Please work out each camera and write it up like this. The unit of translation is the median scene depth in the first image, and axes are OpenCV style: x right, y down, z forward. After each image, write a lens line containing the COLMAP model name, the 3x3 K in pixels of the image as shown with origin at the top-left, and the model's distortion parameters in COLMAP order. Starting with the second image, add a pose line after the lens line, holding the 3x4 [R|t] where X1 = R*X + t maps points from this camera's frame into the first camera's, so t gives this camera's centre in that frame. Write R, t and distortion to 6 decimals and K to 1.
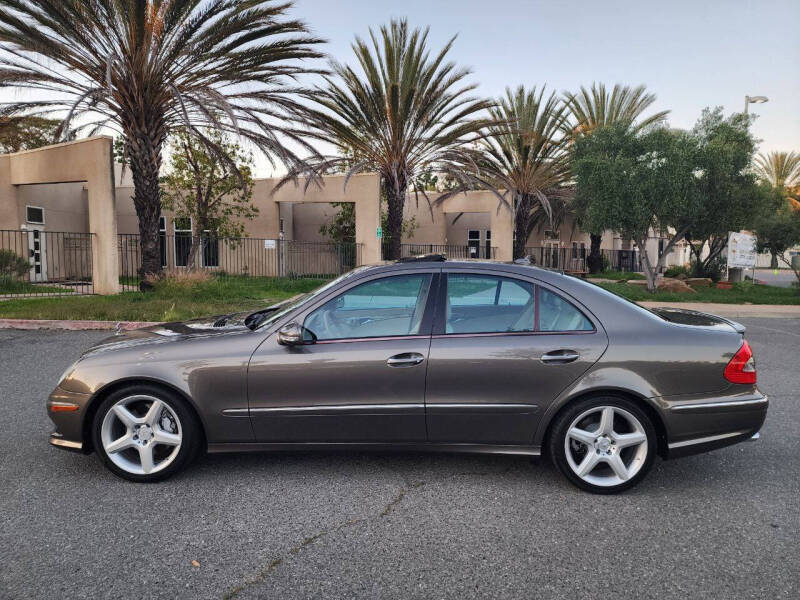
lens RADIAL K [[531.1, 0, 403.4], [0, 531.1, 299.9], [0, 0, 1]] dist [0.056703, -0.049587]
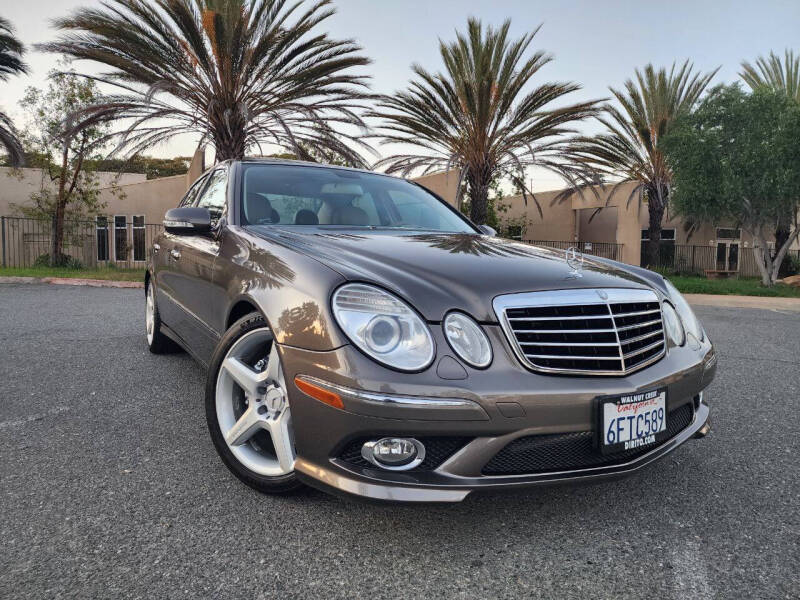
lens RADIAL K [[531.1, 0, 402.7], [0, 531.1, 302.4], [0, 0, 1]] dist [0.056703, -0.049587]
pose [[0.911804, 0.028722, -0.409620, 0.280816], [-0.040697, 0.998960, -0.020544, 0.043644], [0.408604, 0.035402, 0.912025, 0.031212]]
